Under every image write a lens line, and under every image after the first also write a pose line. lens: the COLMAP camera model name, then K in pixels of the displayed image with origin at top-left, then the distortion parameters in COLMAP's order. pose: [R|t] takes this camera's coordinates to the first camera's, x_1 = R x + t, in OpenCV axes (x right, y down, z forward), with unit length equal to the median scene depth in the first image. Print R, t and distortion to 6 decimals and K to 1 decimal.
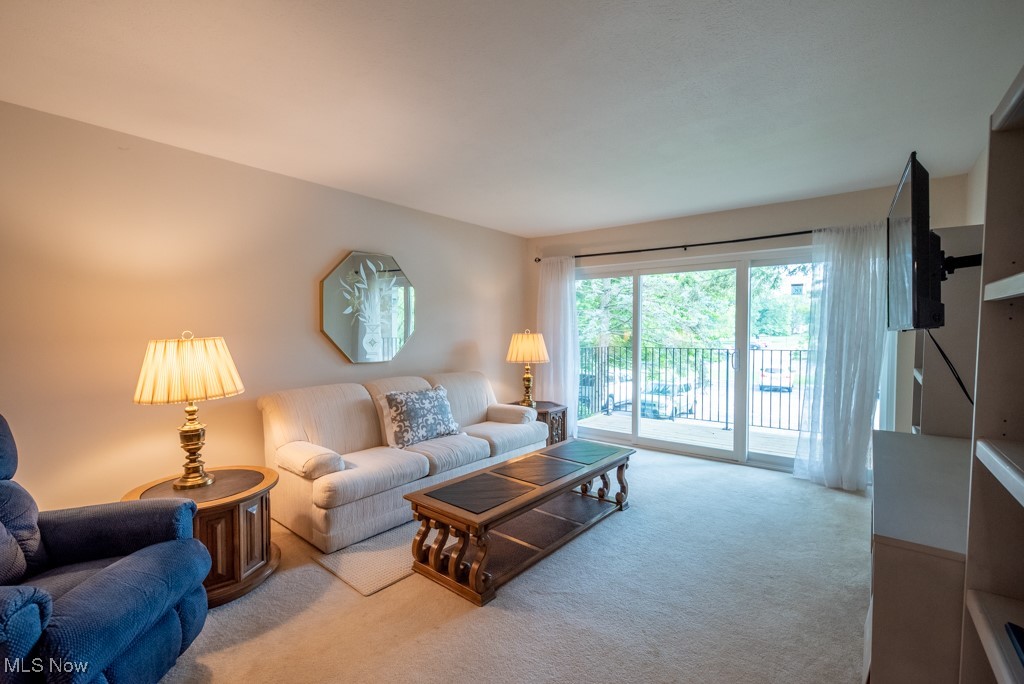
lens RADIAL K [[440.1, 0, 509.4], [0, 440.1, 341.8], [0, 0, 1]] dist [-0.002132, -0.000383]
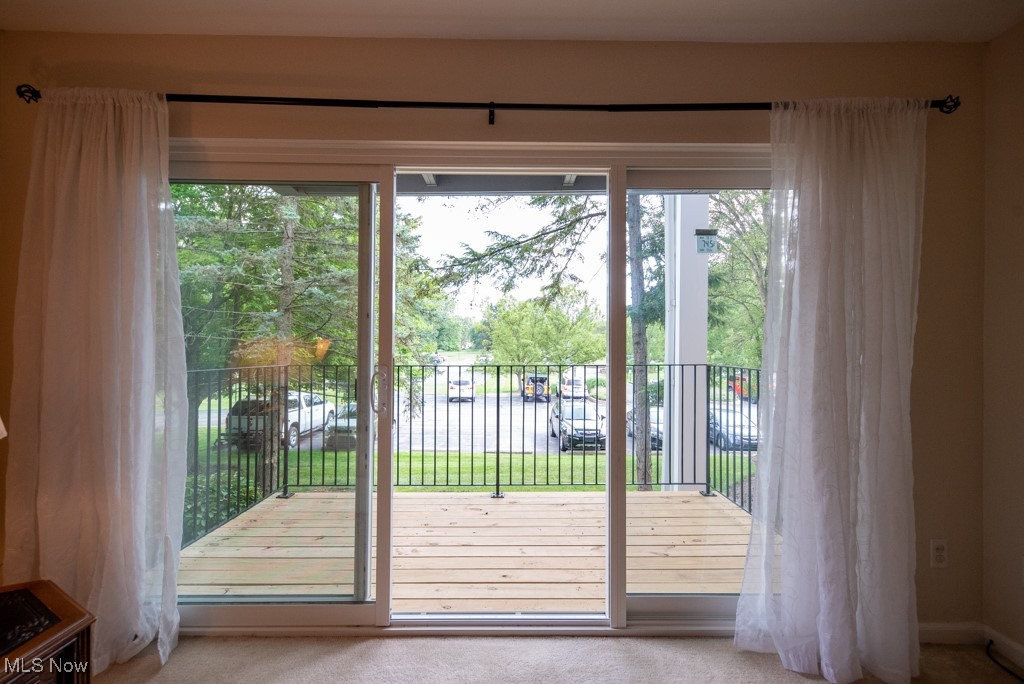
lens RADIAL K [[440.1, 0, 509.4], [0, 440.1, 341.8], [0, 0, 1]] dist [-0.002132, -0.000383]
pose [[0.777545, 0.012757, 0.628698, 0.076125], [0.008323, 0.999498, -0.030575, 0.000470], [-0.628772, 0.029006, 0.777048, 0.310723]]
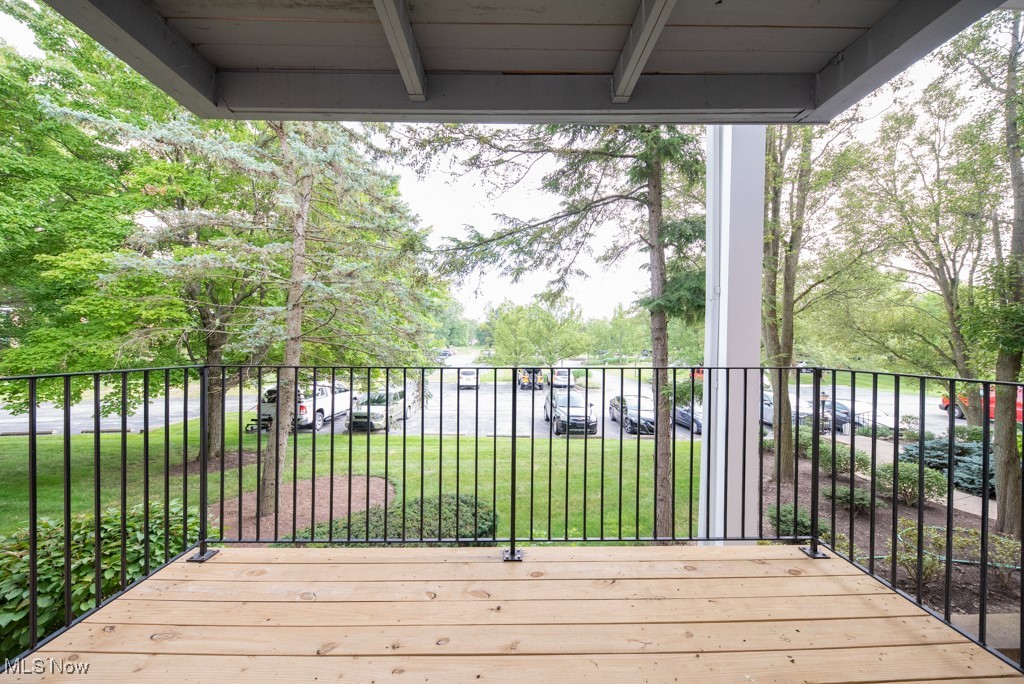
lens RADIAL K [[355.0, 0, 512.0], [0, 355.0, 342.0], [0, 0, 1]] dist [-0.000214, -0.000035]
pose [[0.769280, 0.012110, 0.638797, 0.161791], [0.002954, 0.999742, -0.022510, -0.001037], [-0.638904, 0.019203, 0.769046, 0.436464]]
